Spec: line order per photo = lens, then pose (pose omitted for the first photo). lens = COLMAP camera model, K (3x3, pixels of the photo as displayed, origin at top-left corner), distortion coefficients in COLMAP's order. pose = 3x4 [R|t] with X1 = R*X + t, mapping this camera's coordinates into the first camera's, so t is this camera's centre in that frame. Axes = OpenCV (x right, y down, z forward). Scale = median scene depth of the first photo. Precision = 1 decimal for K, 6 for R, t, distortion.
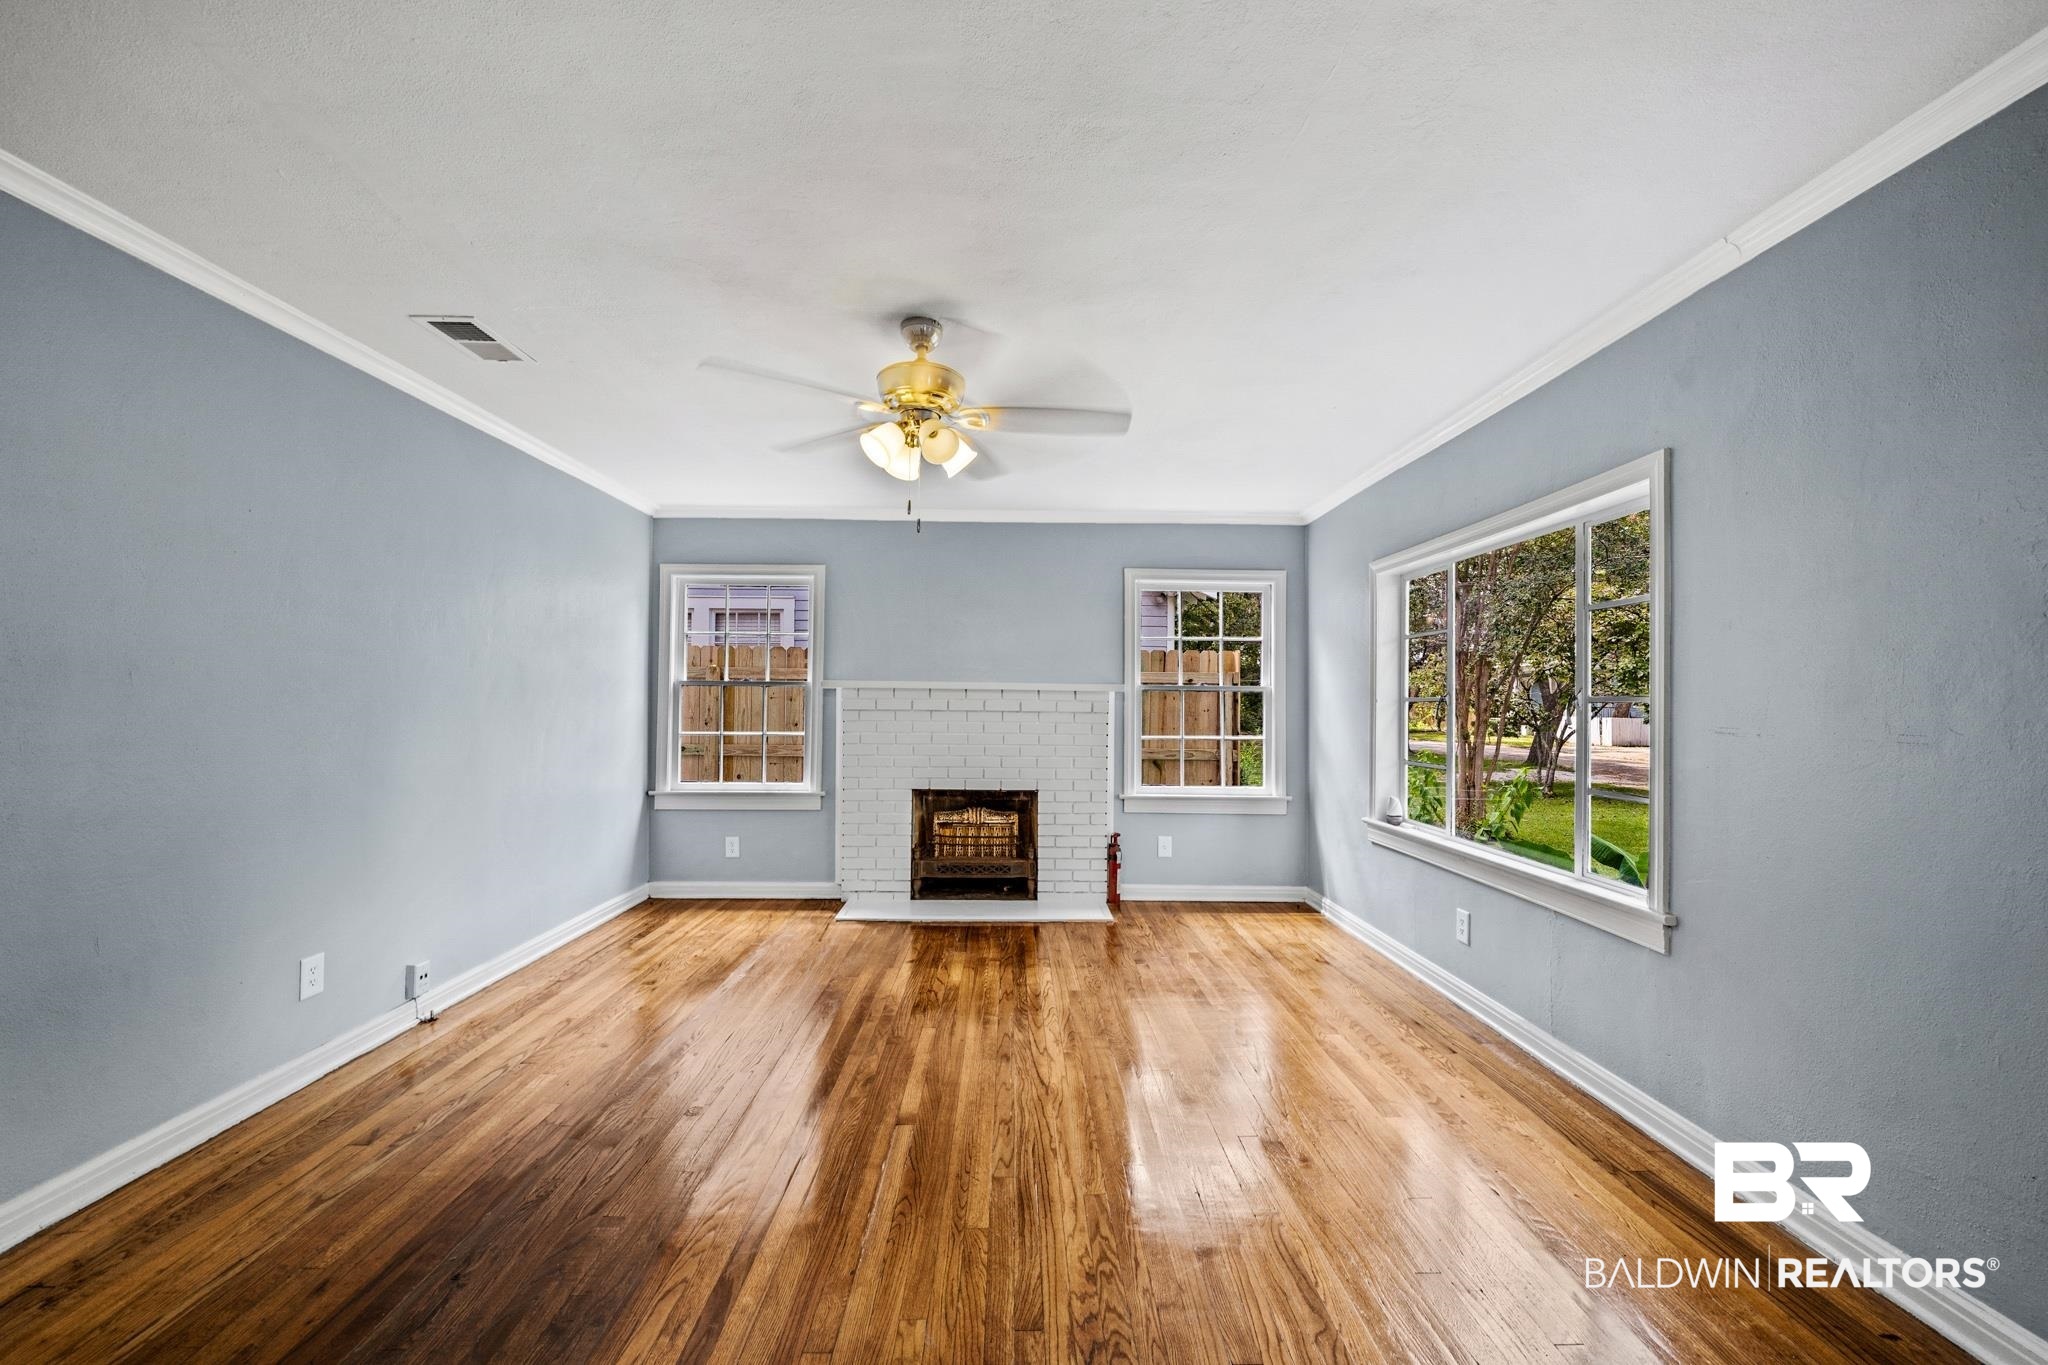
lens RADIAL K [[796.7, 0, 1029.6], [0, 796.7, 698.1], [0, 0, 1]] dist [-0.001369, -0.000708]
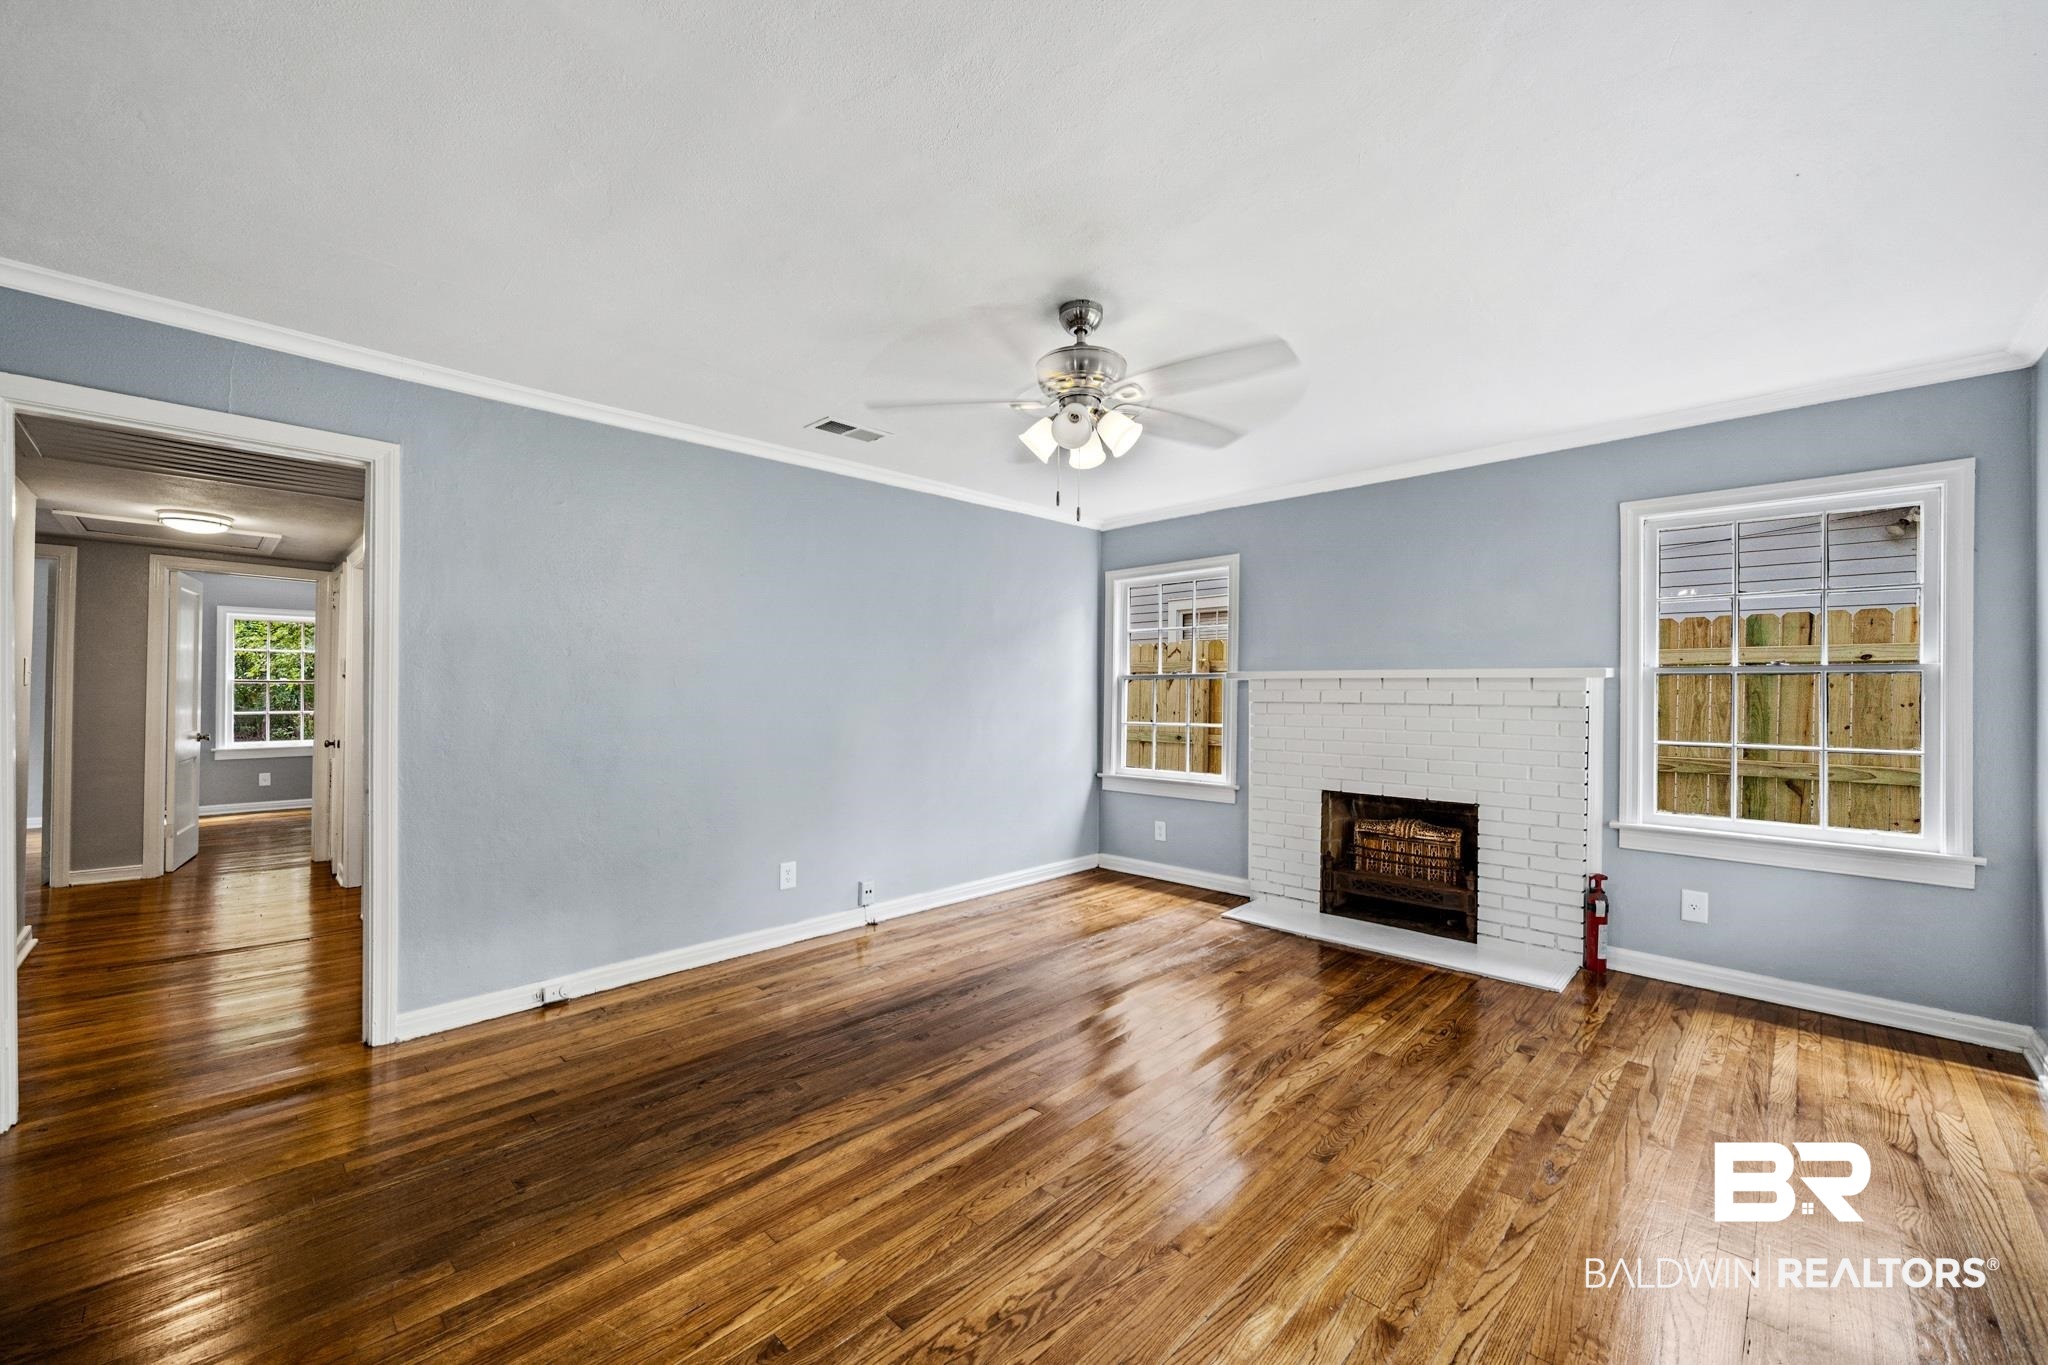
lens RADIAL K [[796.7, 0, 1029.6], [0, 796.7, 698.1], [0, 0, 1]] dist [-0.001369, -0.000708]
pose [[0.702755, -0.000847, -0.711432, 0.262454], [0.007958, 0.999946, 0.006671, 0.001609], [0.711388, -0.010349, 0.702723, 0.134511]]
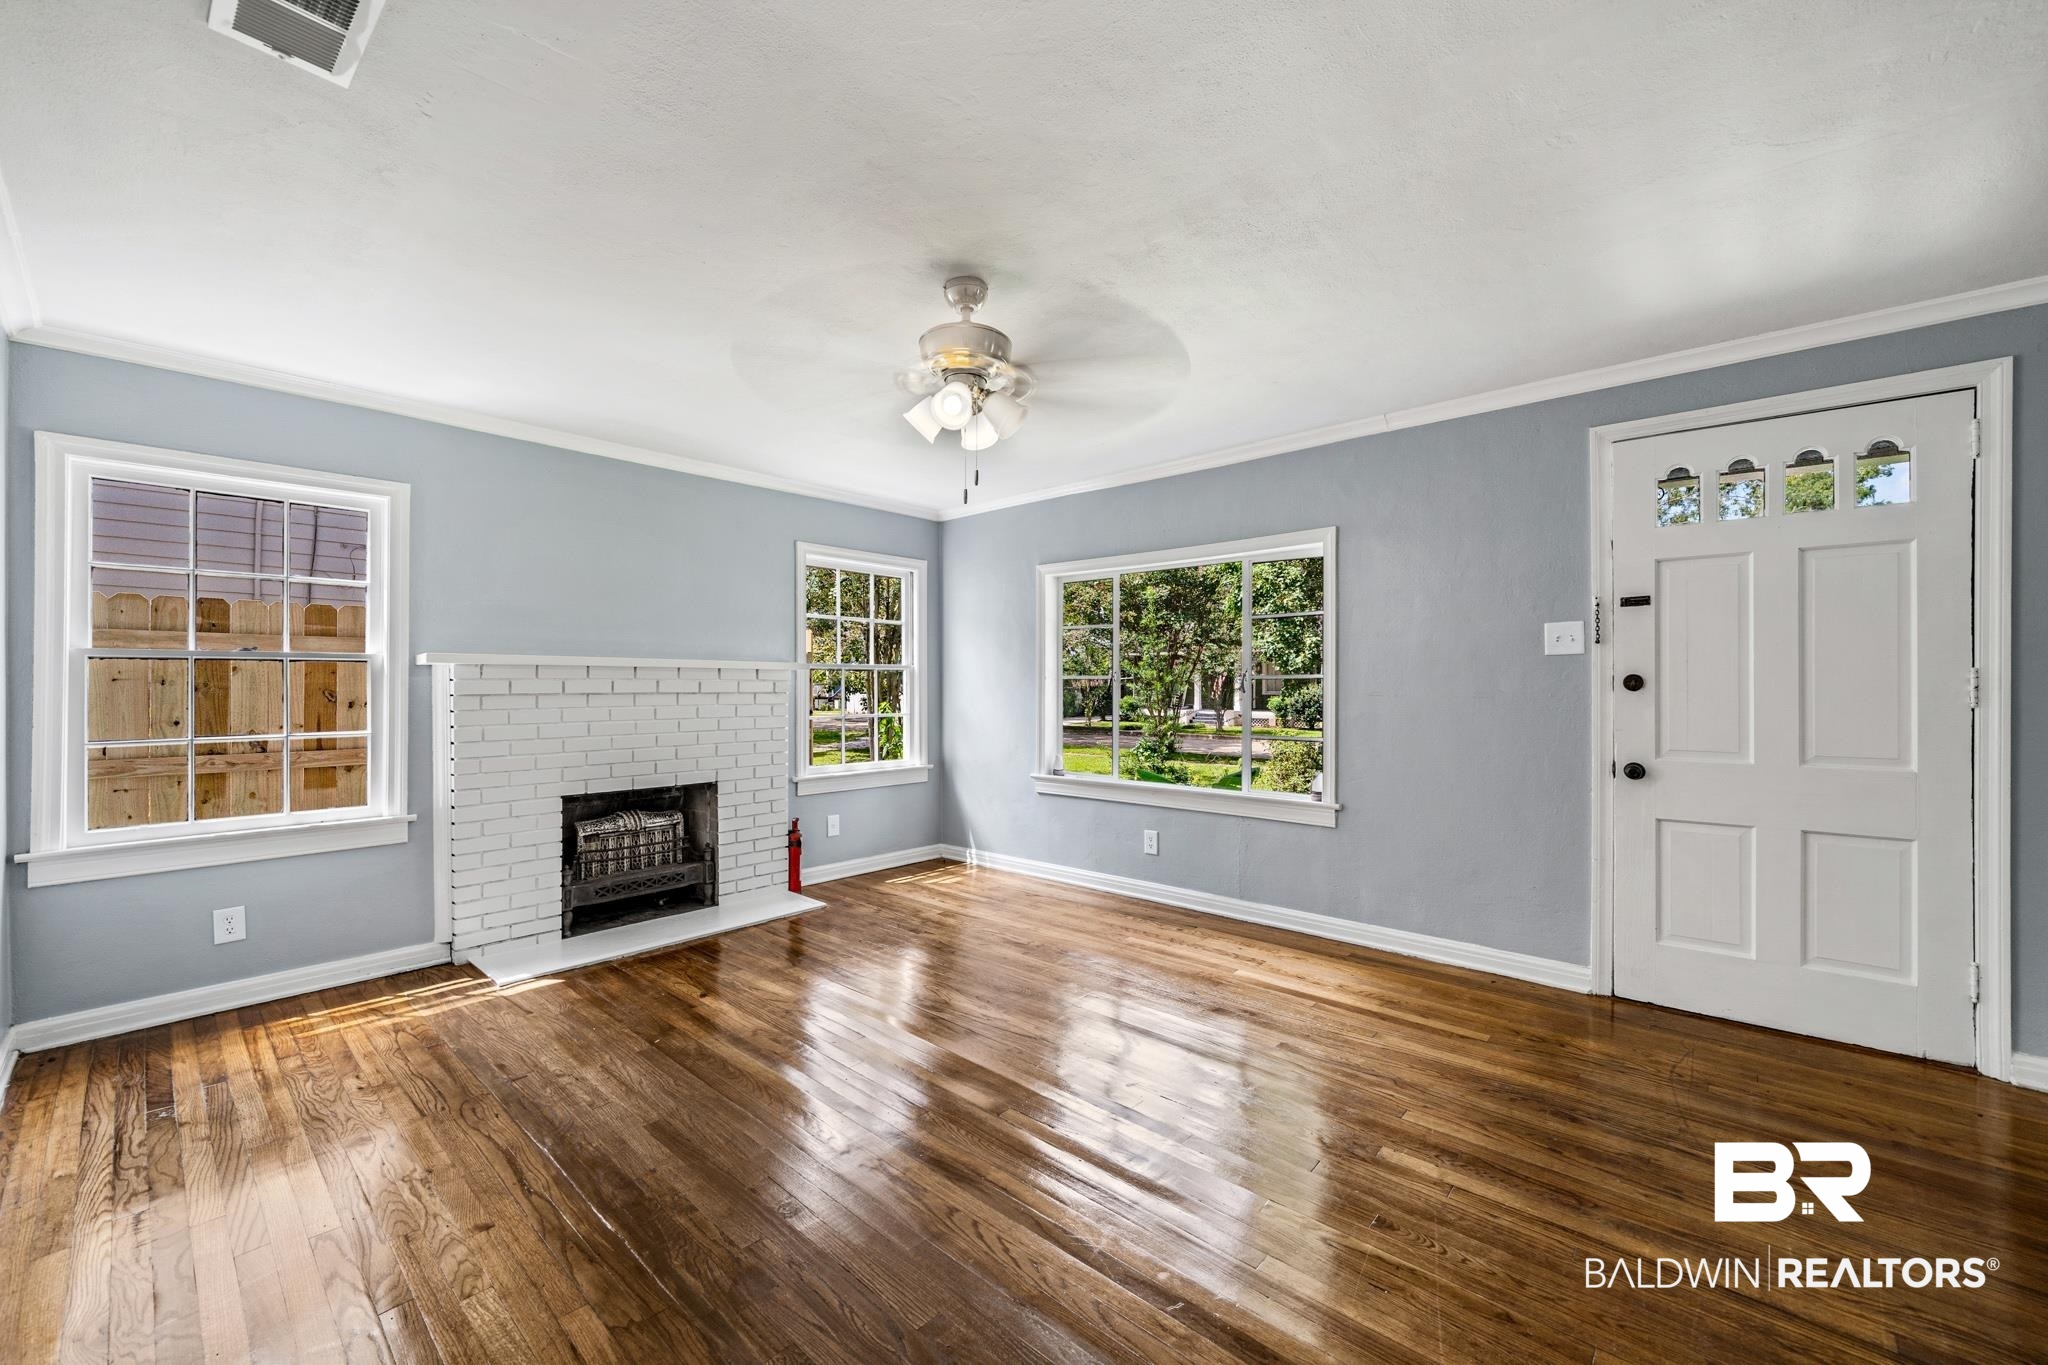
lens RADIAL K [[796.7, 0, 1029.6], [0, 796.7, 698.1], [0, 0, 1]] dist [-0.001369, -0.000708]
pose [[0.683310, -0.022295, 0.729788, -0.399791], [0.002265, 0.999594, 0.028417, -0.001072], [-0.730124, -0.017764, 0.683083, 0.148419]]
